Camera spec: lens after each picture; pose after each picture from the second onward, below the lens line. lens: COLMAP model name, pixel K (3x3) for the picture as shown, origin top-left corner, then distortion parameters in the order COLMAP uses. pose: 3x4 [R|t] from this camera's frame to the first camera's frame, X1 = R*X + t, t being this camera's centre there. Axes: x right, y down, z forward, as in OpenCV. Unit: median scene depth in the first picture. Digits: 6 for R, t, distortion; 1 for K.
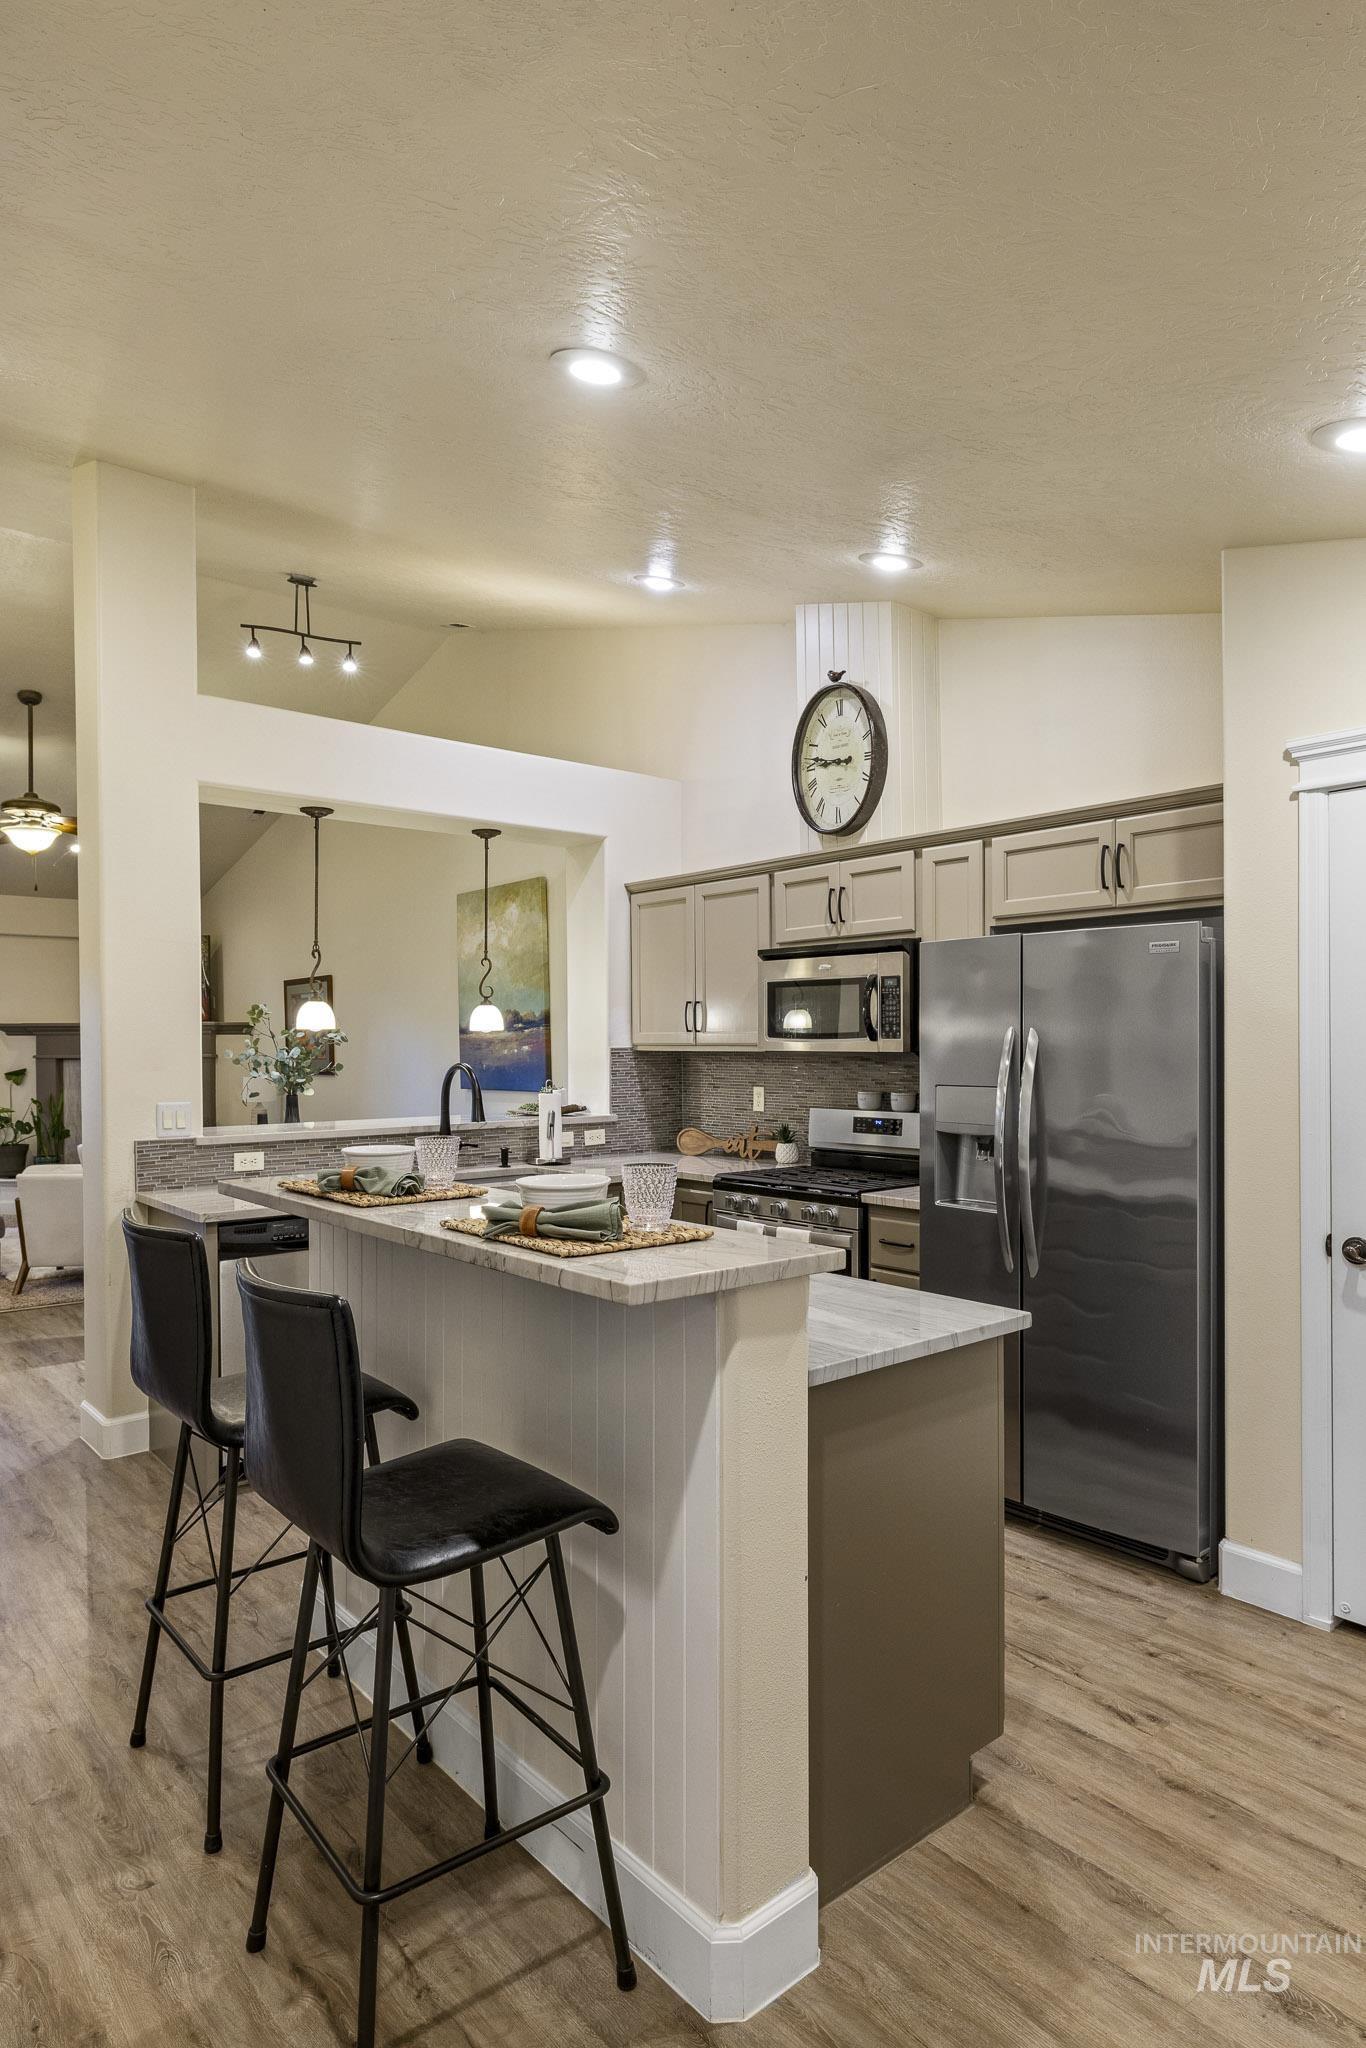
lens RADIAL K [[1186.1, 0, 700.9], [0, 1186.1, 1057.2], [0, 0, 1]] dist [-0.007642, 0.000123]
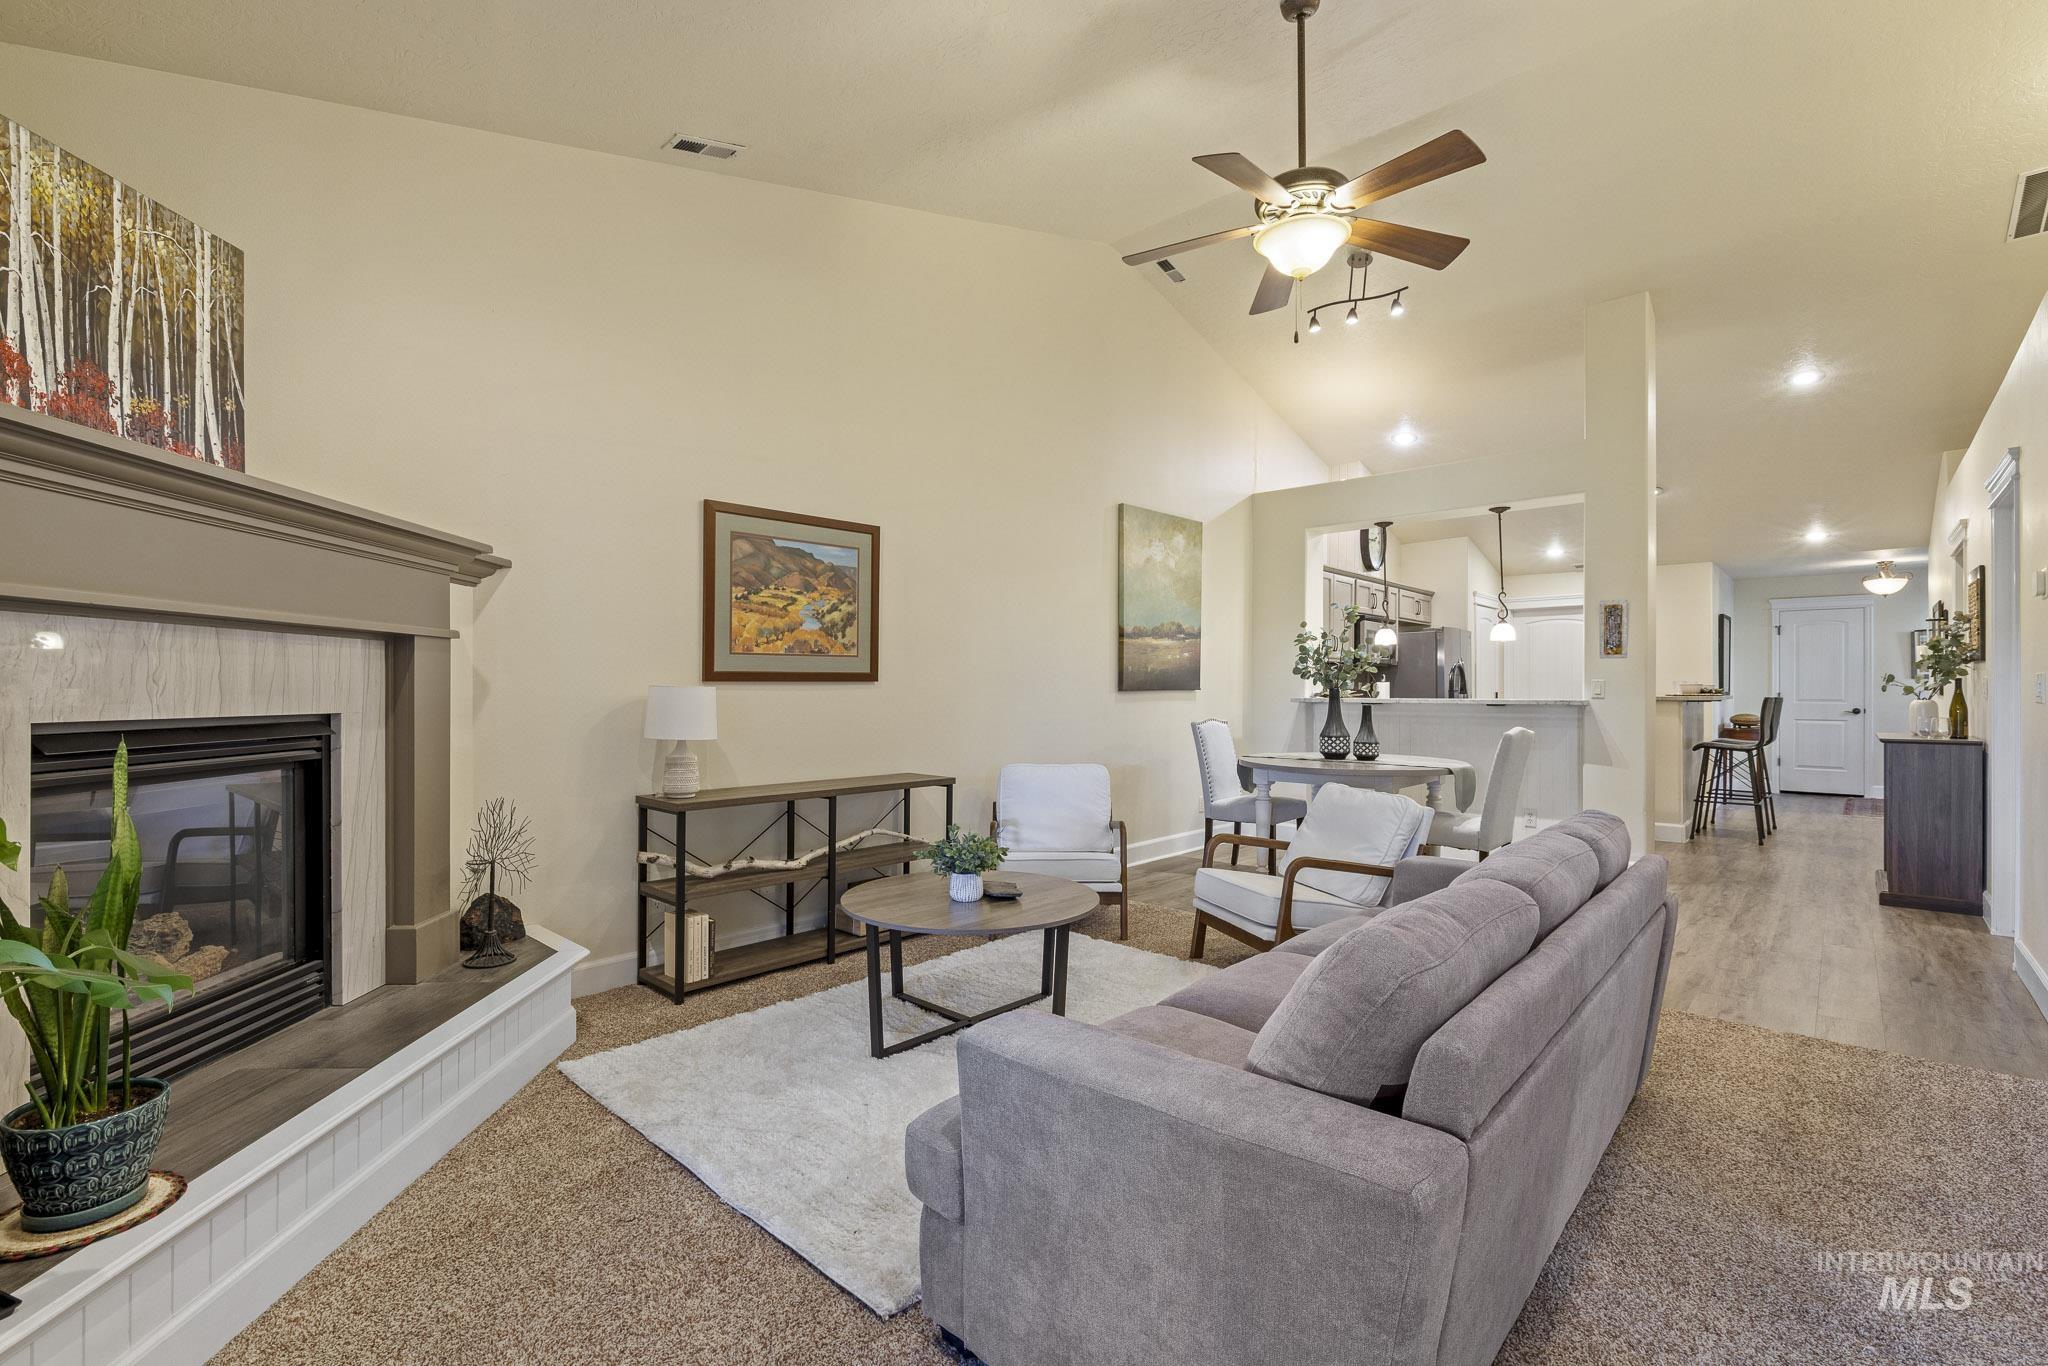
lens RADIAL K [[914.7, 0, 1023.3], [0, 914.7, 686.7], [0, 0, 1]] dist [-0.002454, -0.000119]
pose [[-0.122410, 0.010492, 0.992424, -1.301874], [0.016894, 0.999821, -0.008486, 0.037242], [-0.992336, 0.015728, -0.122565, 1.567871]]
